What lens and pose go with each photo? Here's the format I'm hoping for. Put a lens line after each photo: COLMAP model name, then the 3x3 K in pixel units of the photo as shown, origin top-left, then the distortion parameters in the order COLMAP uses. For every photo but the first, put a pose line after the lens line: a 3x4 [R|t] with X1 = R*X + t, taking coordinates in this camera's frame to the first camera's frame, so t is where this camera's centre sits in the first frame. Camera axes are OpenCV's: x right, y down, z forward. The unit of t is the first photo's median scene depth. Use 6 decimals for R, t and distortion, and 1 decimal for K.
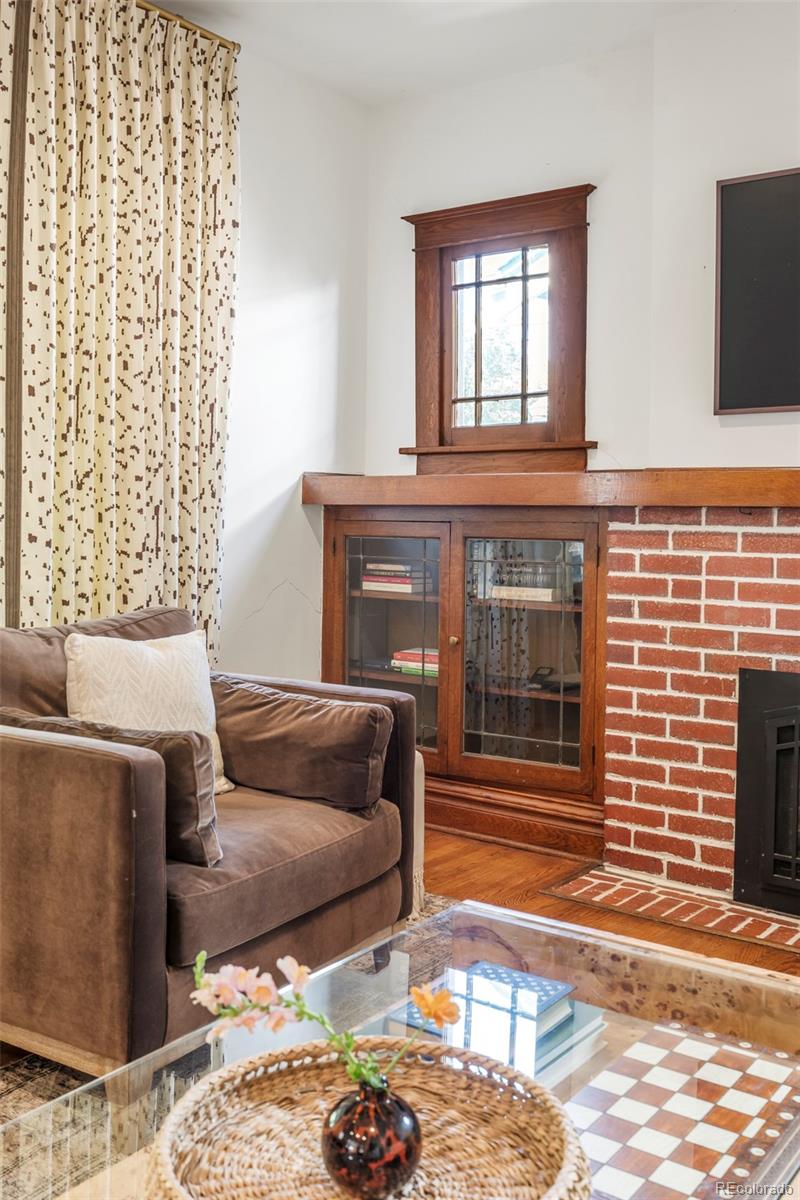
lens RADIAL K [[1196.8, 0, 390.3], [0, 1196.8, 540.5], [0, 0, 1]] dist [0.007396, 0.000000]
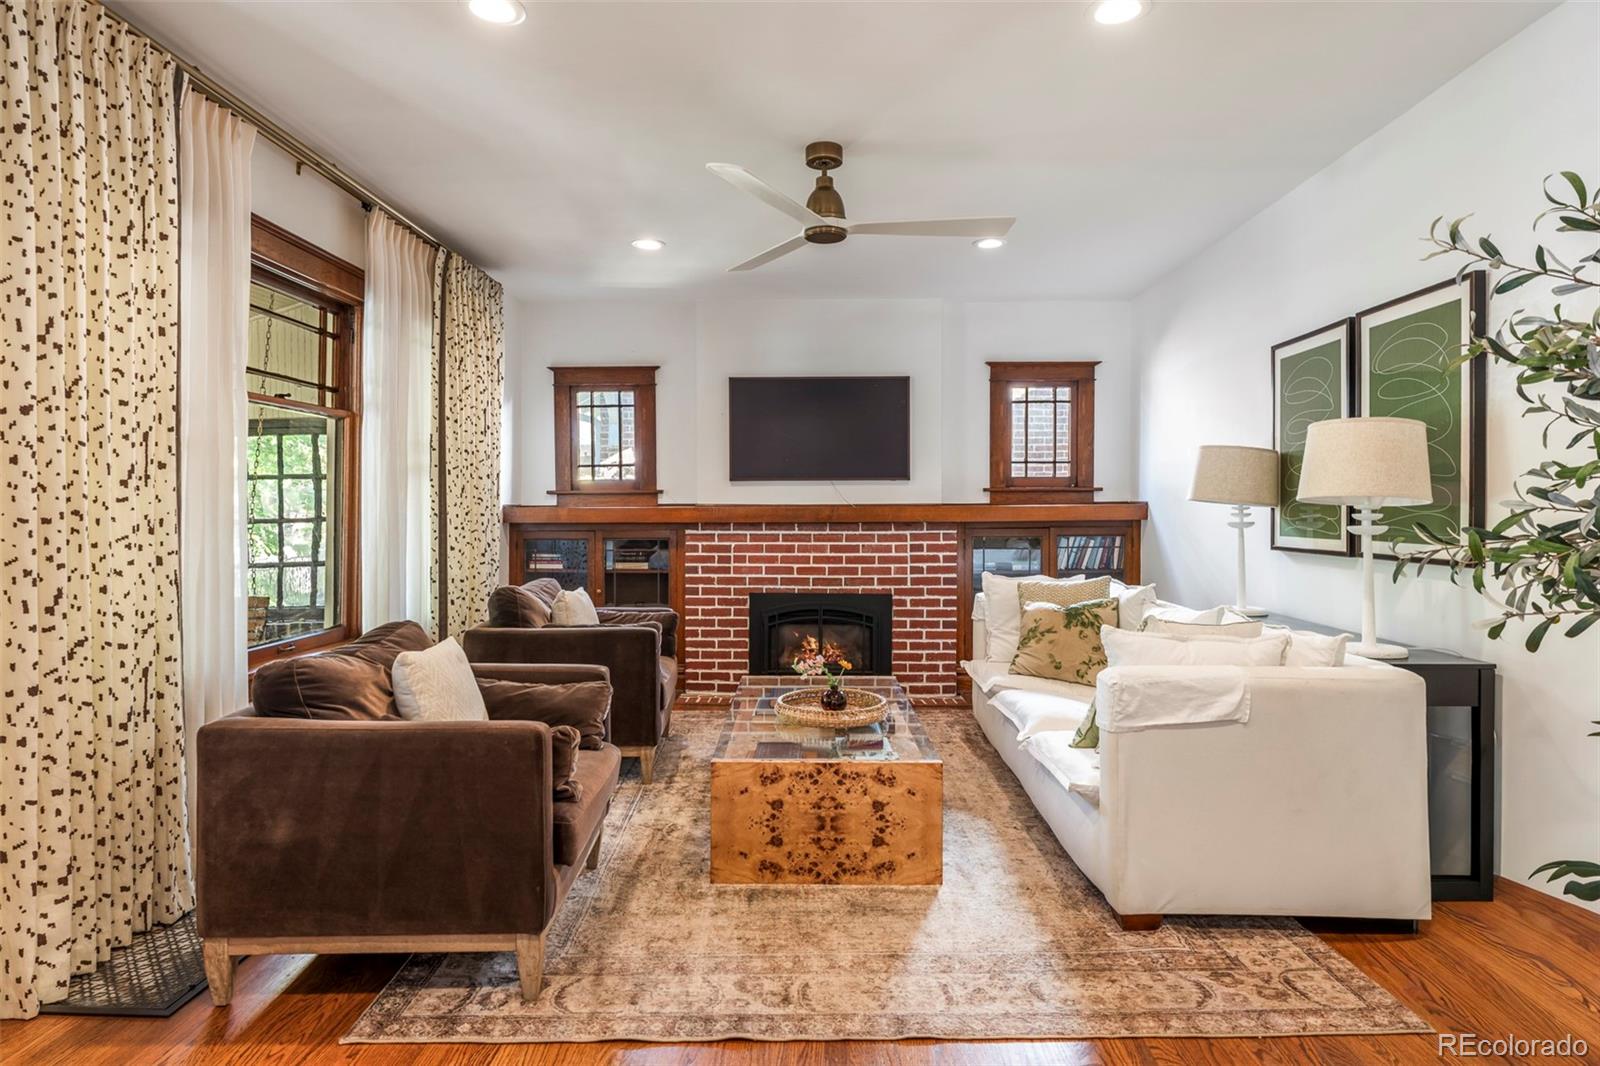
lens RADIAL K [[895.1, 0, 801.4], [0, 895.1, 499.3], [0, 0, 1]] dist [0.004057, 0.000272]
pose [[0.839860, 0.001105, 0.542802, -0.526301], [0.021518, 0.999144, -0.035330, -0.009301], [-0.542376, 0.041352, 0.839118, -0.472893]]
